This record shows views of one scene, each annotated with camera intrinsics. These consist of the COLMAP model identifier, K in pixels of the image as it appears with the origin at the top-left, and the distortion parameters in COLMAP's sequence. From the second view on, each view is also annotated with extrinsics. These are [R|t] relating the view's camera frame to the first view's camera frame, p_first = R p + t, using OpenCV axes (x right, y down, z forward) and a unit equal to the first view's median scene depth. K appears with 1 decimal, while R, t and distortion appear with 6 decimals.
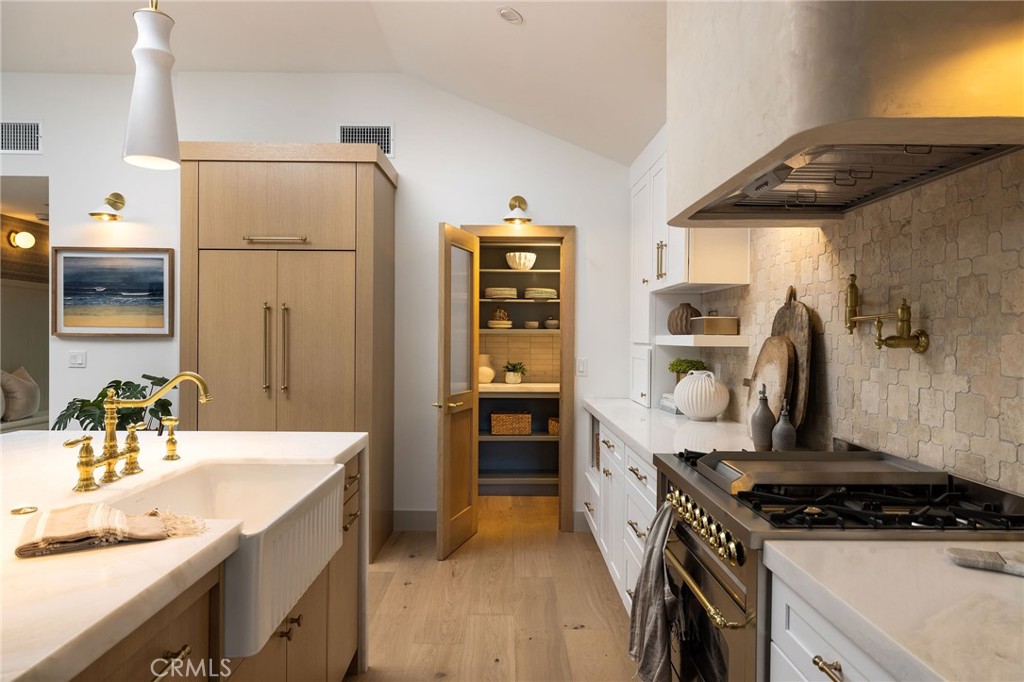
lens RADIAL K [[641.3, 0, 513.1], [0, 641.3, 337.8], [0, 0, 1]] dist [0.006503, 0.000373]
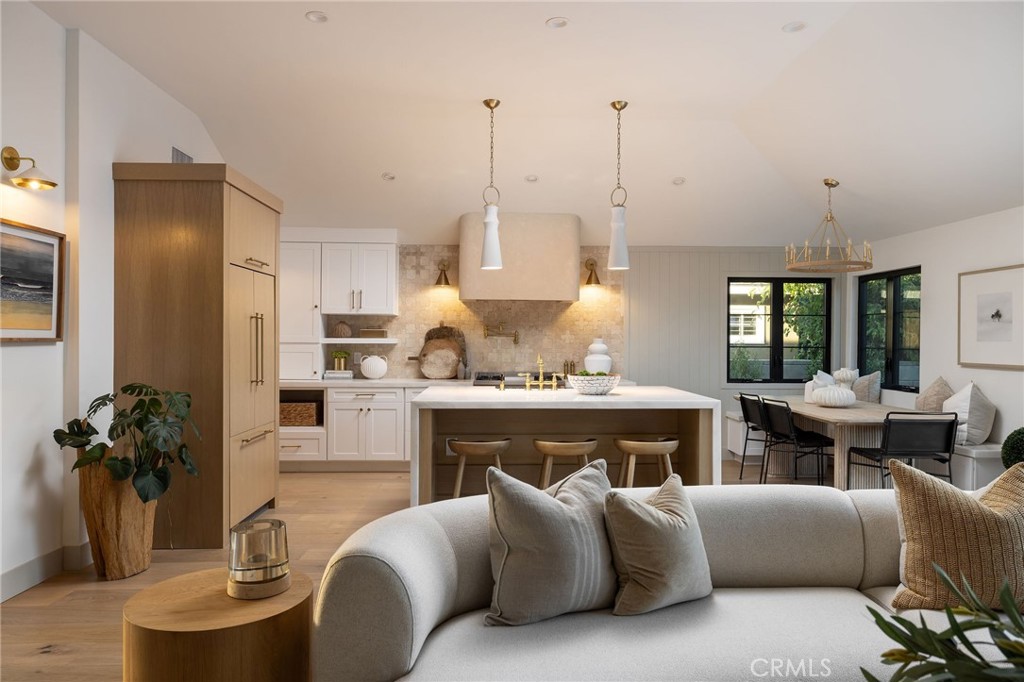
lens RADIAL K [[684.3, 0, 505.8], [0, 684.3, 339.2], [0, 0, 1]] dist [-0.004183, -0.002952]
pose [[0.001272, -0.006085, 0.999981, -1.410558], [-0.003900, 0.999974, 0.006090, -0.011854], [-0.999992, -0.003907, 0.001249, 0.429768]]
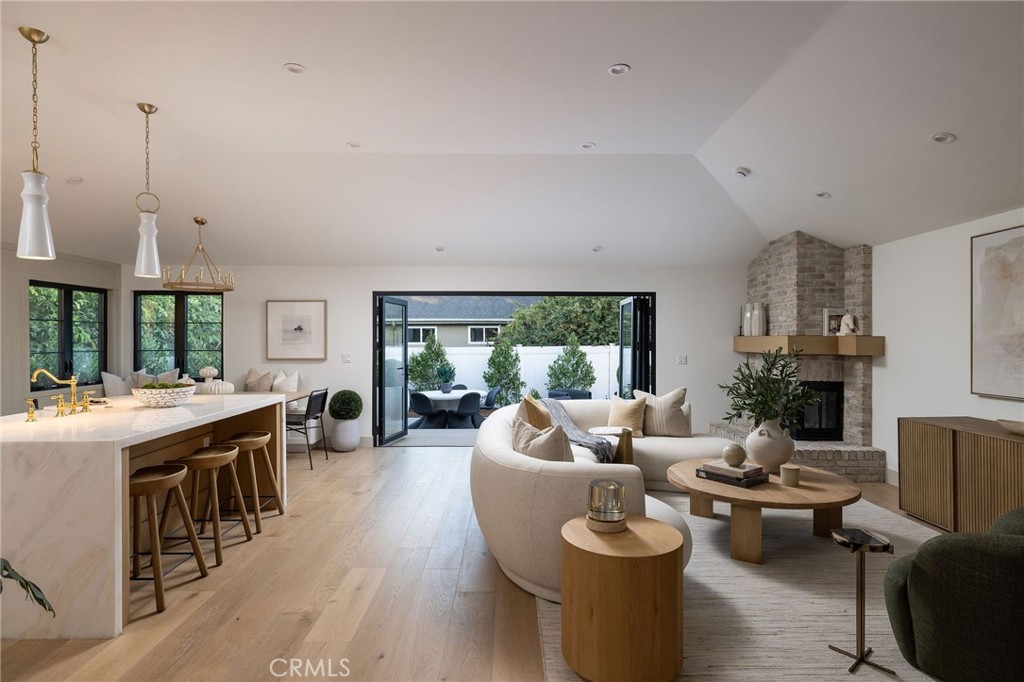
lens RADIAL K [[549.2, 0, 510.7], [0, 549.2, 337.6], [0, 0, 1]] dist [0.002129, -0.000473]
pose [[-0.999887, -0.003515, 0.014637, -0.865269], [-0.003502, 0.999993, 0.000895, -0.026895], [-0.014640, 0.000843, -0.999892, 1.136062]]
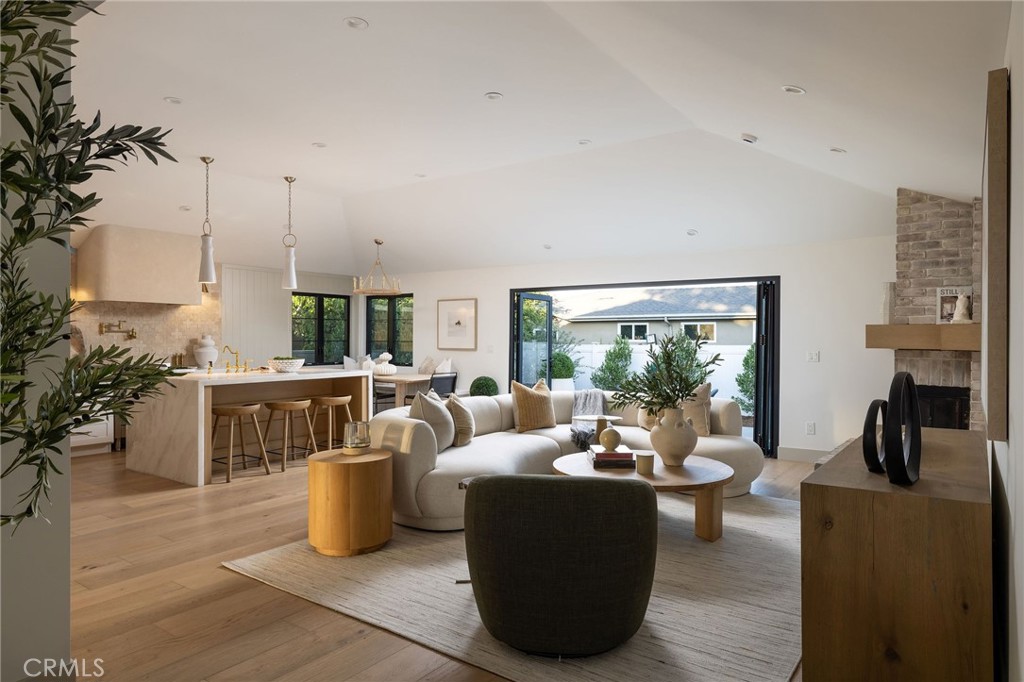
lens RADIAL K [[641.3, 0, 503.9], [0, 641.3, 335.9], [0, 0, 1]] dist [0.006503, 0.000373]
pose [[-0.788877, -0.005008, 0.614530, -1.679731], [-0.006231, 0.999981, 0.000151, -0.007636], [-0.614519, -0.003710, -0.788893, 1.188033]]
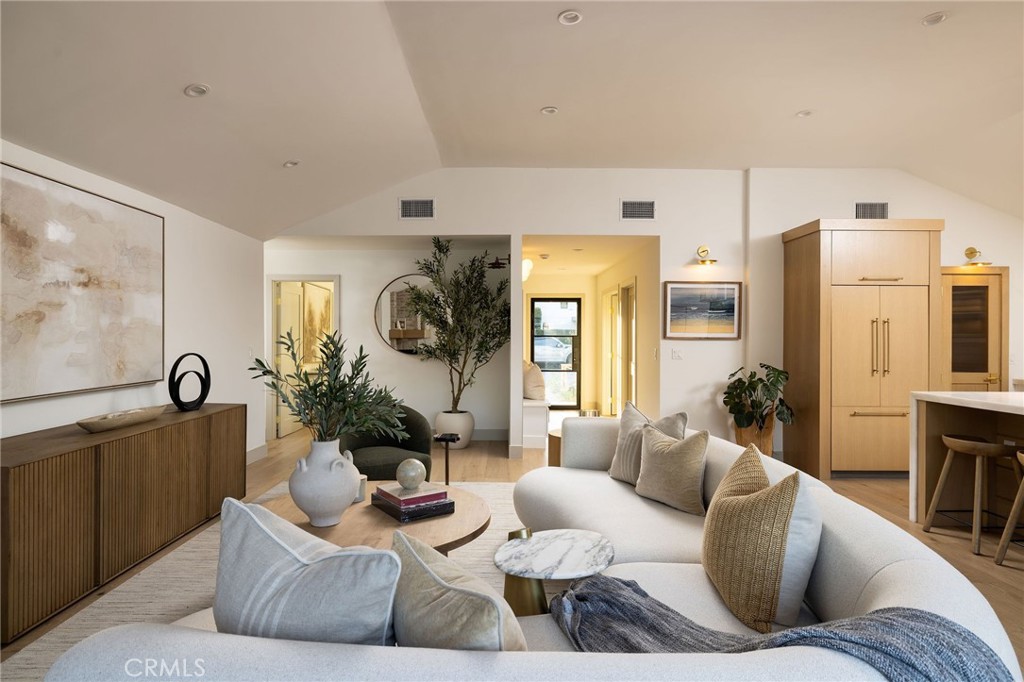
lens RADIAL K [[549.2, 0, 507.2], [0, 549.2, 338.4], [0, 0, 1]] dist [0.002129, -0.000473]
pose [[0.999918, -0.000128, -0.012772, -1.076543], [0.000132, 1.000000, 0.000286, -0.003898], [0.012772, -0.000287, 0.999918, -0.324632]]
